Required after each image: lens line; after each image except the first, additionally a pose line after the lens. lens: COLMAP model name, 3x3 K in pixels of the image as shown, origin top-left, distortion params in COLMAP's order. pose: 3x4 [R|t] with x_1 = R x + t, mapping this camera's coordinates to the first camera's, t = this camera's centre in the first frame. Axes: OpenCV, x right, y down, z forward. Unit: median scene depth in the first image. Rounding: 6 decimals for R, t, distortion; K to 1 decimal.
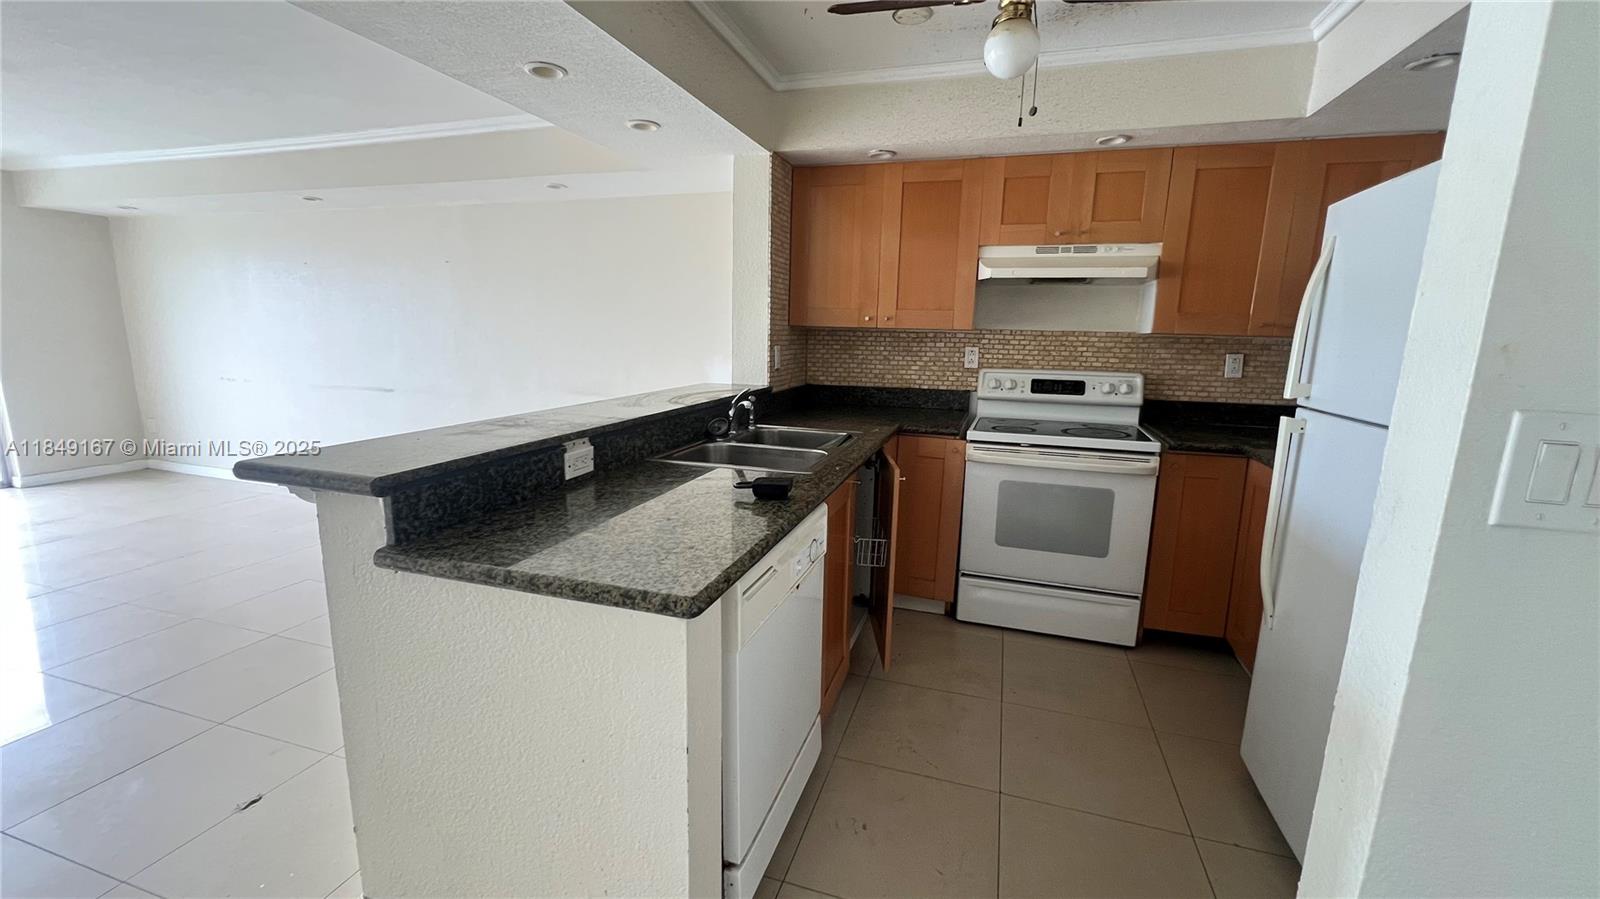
lens RADIAL K [[643.9, 0, 801.0], [0, 643.9, 445.4], [0, 0, 1]] dist [-0.001557, 0.000182]
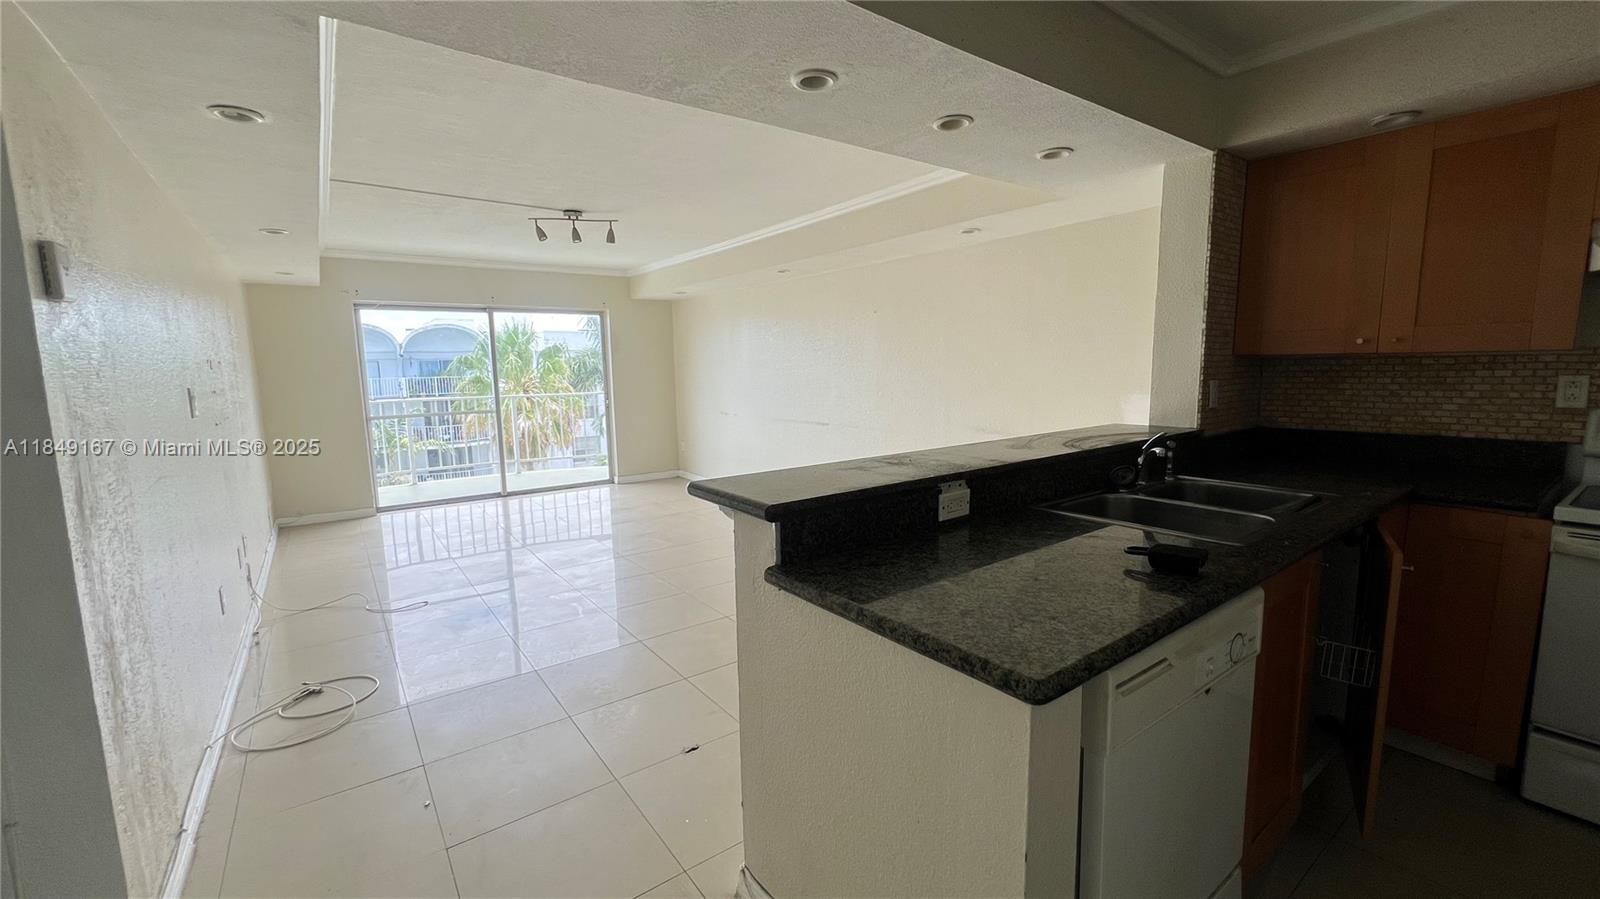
lens RADIAL K [[643.9, 0, 801.0], [0, 643.9, 445.4], [0, 0, 1]] dist [-0.001557, 0.000182]
pose [[0.808591, 0.038322, -0.587122, 0.037702], [-0.070252, 0.997026, -0.031675, -0.015215], [0.584162, 0.066859, 0.808879, 0.056737]]
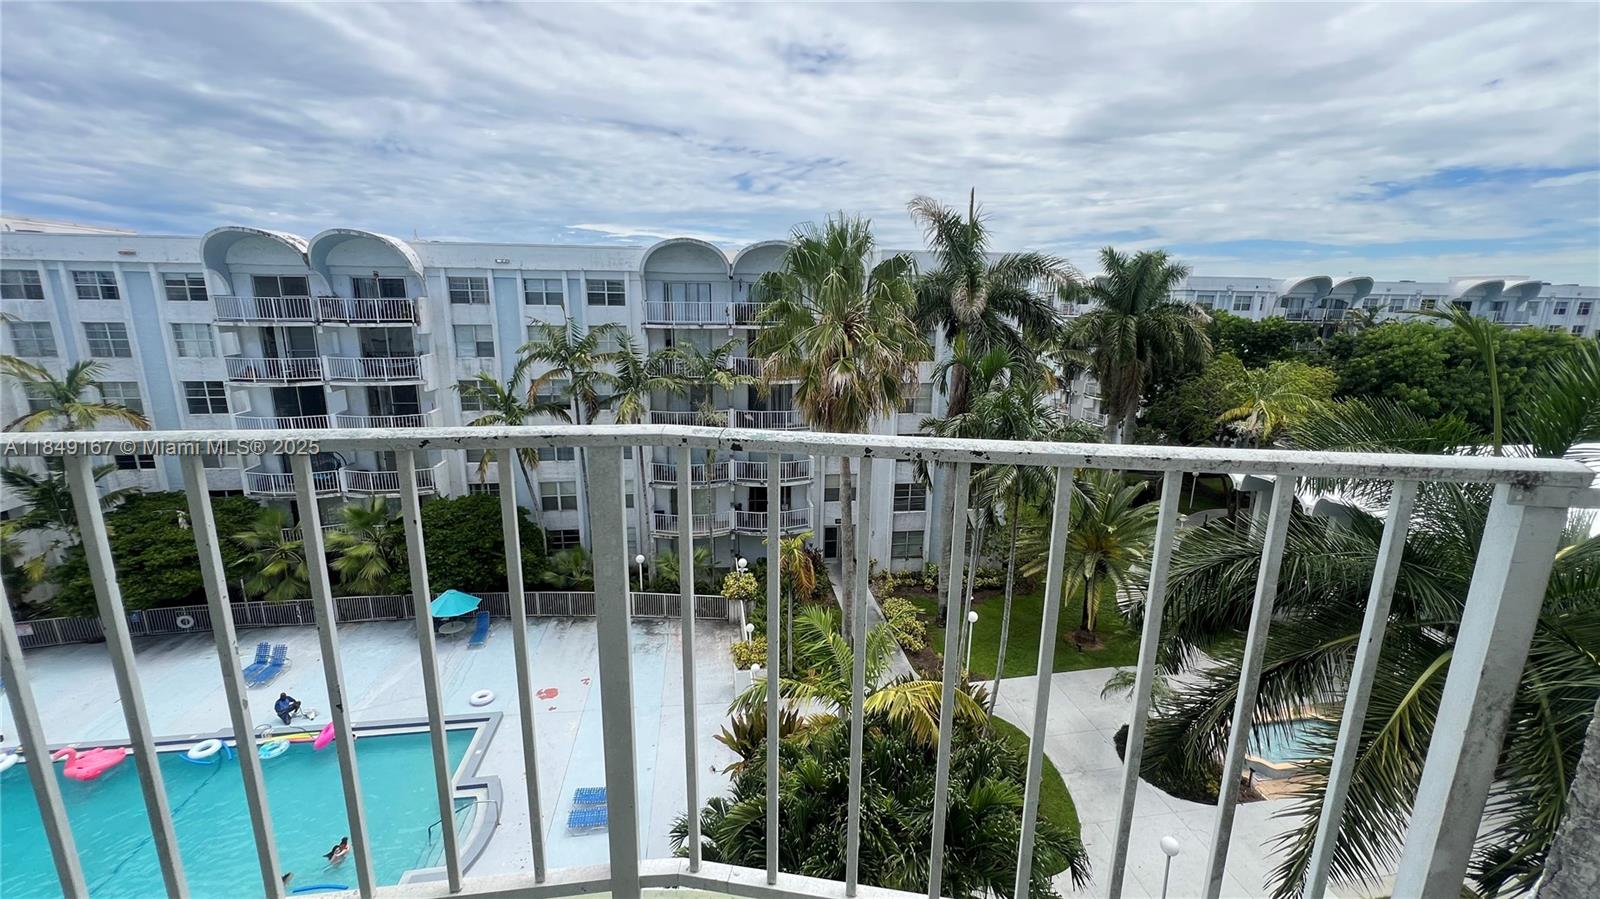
lens RADIAL K [[643.9, 0, 801.0], [0, 643.9, 445.4], [0, 0, 1]] dist [-0.001557, 0.000182]
pose [[0.429740, 0.185970, -0.883594, -3.093186], [-0.164884, 0.978270, 0.125704, -0.394686], [0.887771, 0.091671, 0.451065, 2.073386]]
